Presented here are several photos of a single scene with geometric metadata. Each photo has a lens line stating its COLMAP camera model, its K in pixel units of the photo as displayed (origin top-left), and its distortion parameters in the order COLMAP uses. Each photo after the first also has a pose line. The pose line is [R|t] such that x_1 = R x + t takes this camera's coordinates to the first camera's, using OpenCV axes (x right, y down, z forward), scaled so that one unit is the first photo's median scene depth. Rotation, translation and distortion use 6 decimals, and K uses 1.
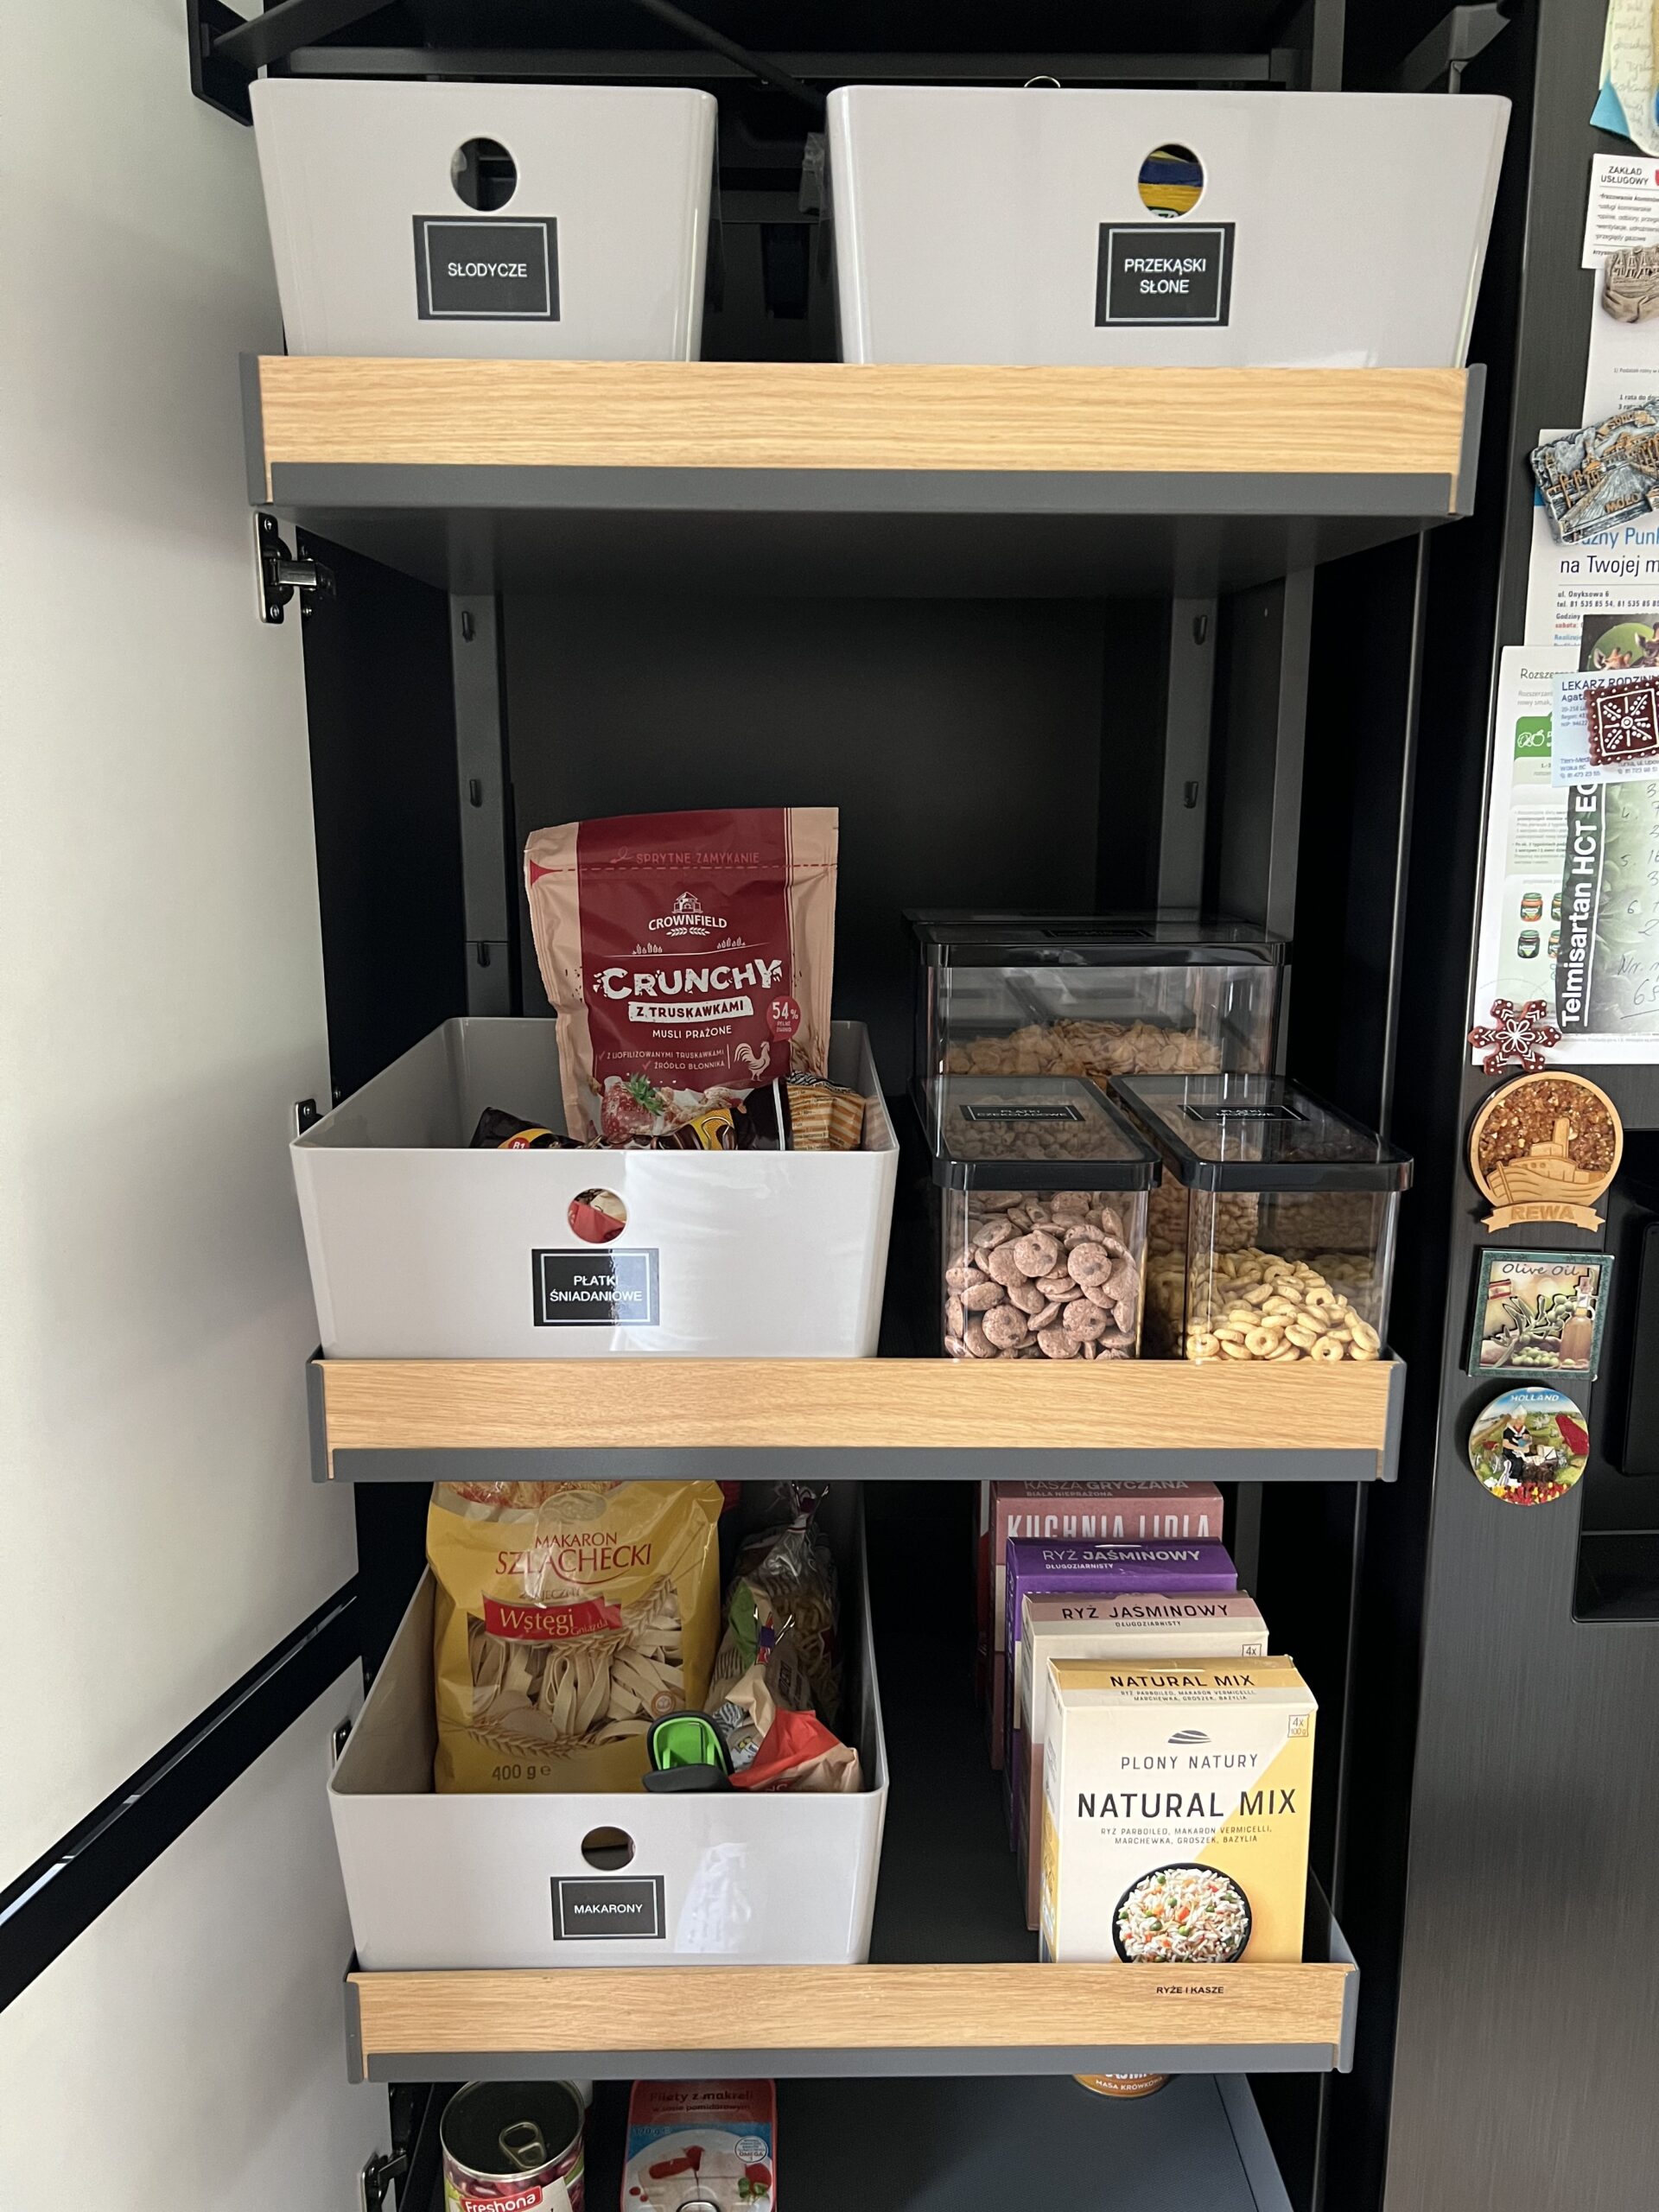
lens RADIAL K [[1677.4, 0, 842.6], [0, 1677.4, 1103.8], [0, 0, 1]] dist [0.020569, -0.023578]
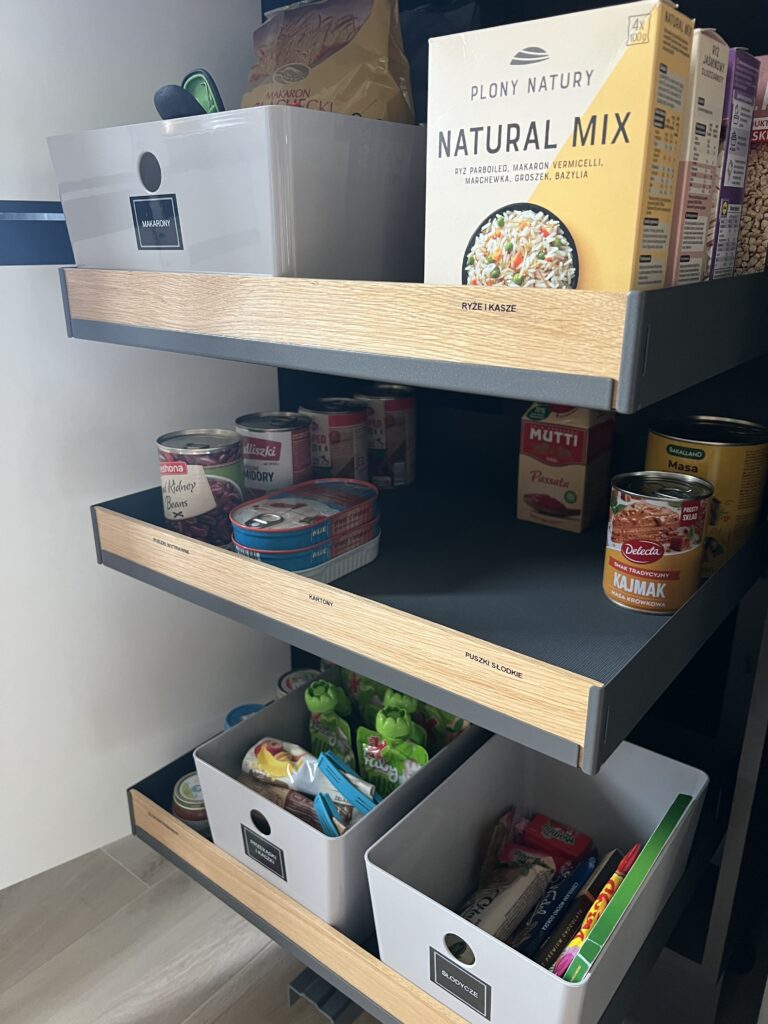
lens RADIAL K [[776.5, 0, 392.8], [0, 776.5, 507.2], [0, 0, 1]] dist [0.020569, -0.023578]
pose [[0.771927, 0.201816, -0.602826, 0.477570], [-0.123629, 0.977823, 0.169050, 0.570449], [0.623574, -0.055967, 0.779758, 0.569364]]
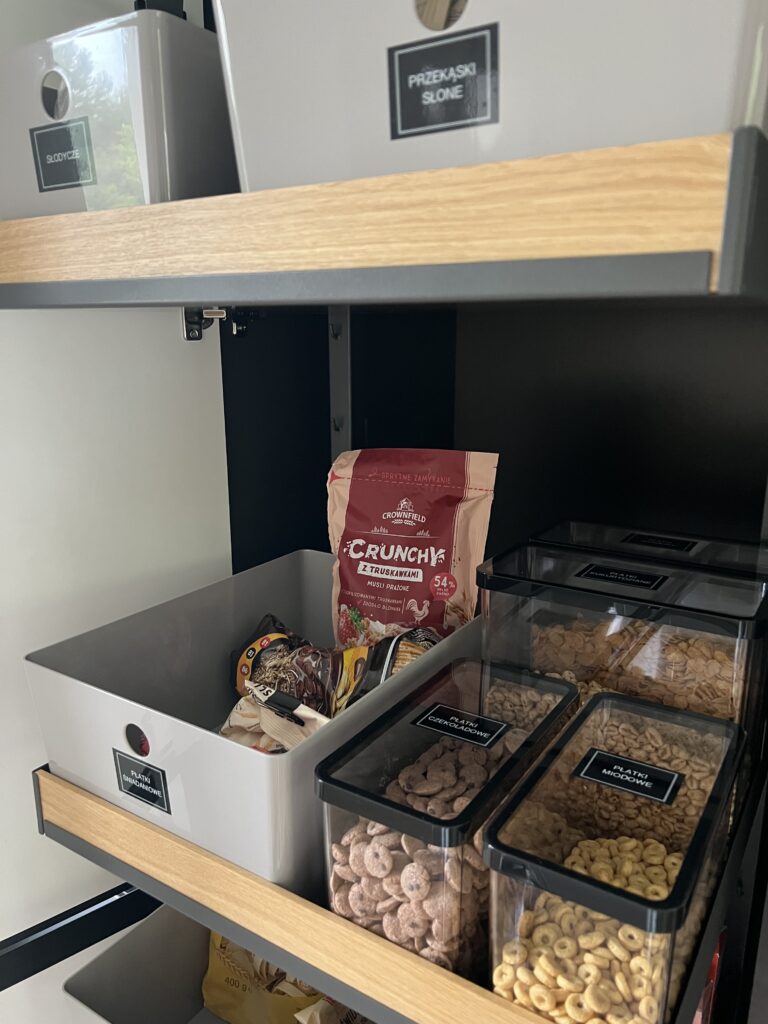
lens RADIAL K [[776.5, 0, 382.2], [0, 776.5, 511.4], [0, 0, 1]] dist [0.020569, -0.023578]
pose [[0.830340, 0.123476, -0.543405, 0.371809], [-0.108642, 0.992301, 0.059468, -0.193222], [0.546564, 0.009658, 0.837362, 0.443214]]
